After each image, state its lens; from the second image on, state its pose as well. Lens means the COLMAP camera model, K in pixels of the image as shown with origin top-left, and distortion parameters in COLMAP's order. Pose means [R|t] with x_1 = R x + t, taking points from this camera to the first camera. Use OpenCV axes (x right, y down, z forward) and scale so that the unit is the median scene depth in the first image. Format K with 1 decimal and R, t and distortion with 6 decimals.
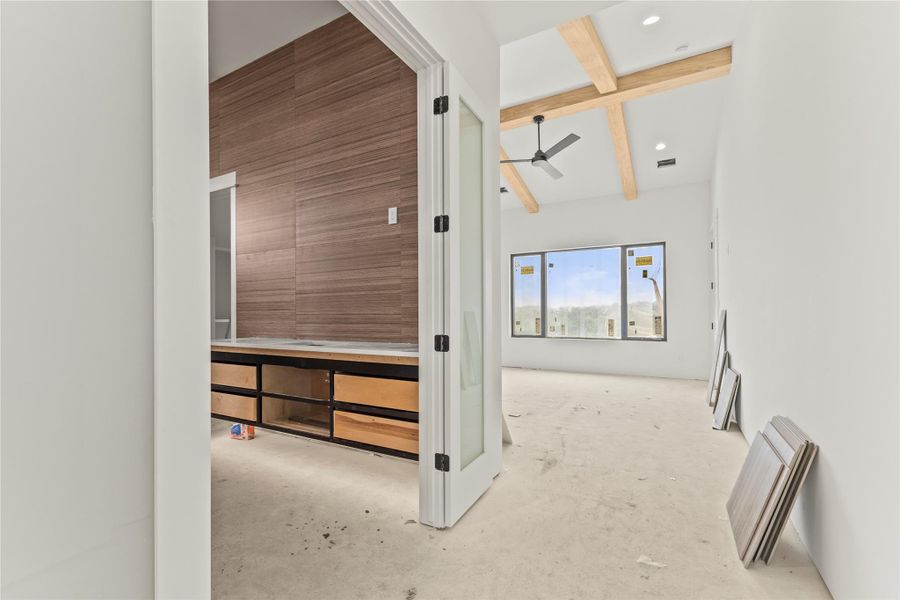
lens RADIAL K [[397.1, 0, 449.4], [0, 397.1, 298.9], [0, 0, 1]] dist [0.010834, -0.002441]
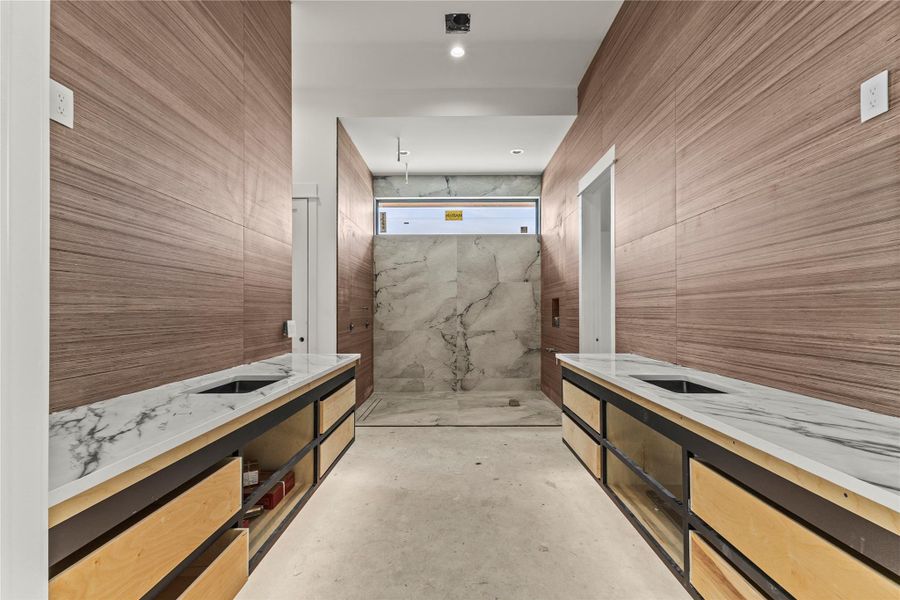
lens RADIAL K [[397.1, 0, 451.7], [0, 397.1, 304.6], [0, 0, 1]] dist [0.010834, -0.002441]
pose [[0.491754, -0.002864, -0.870729, -0.000207], [0.014053, 0.999890, 0.004648, -0.005808], [0.870621, -0.014522, 0.491741, 0.387078]]
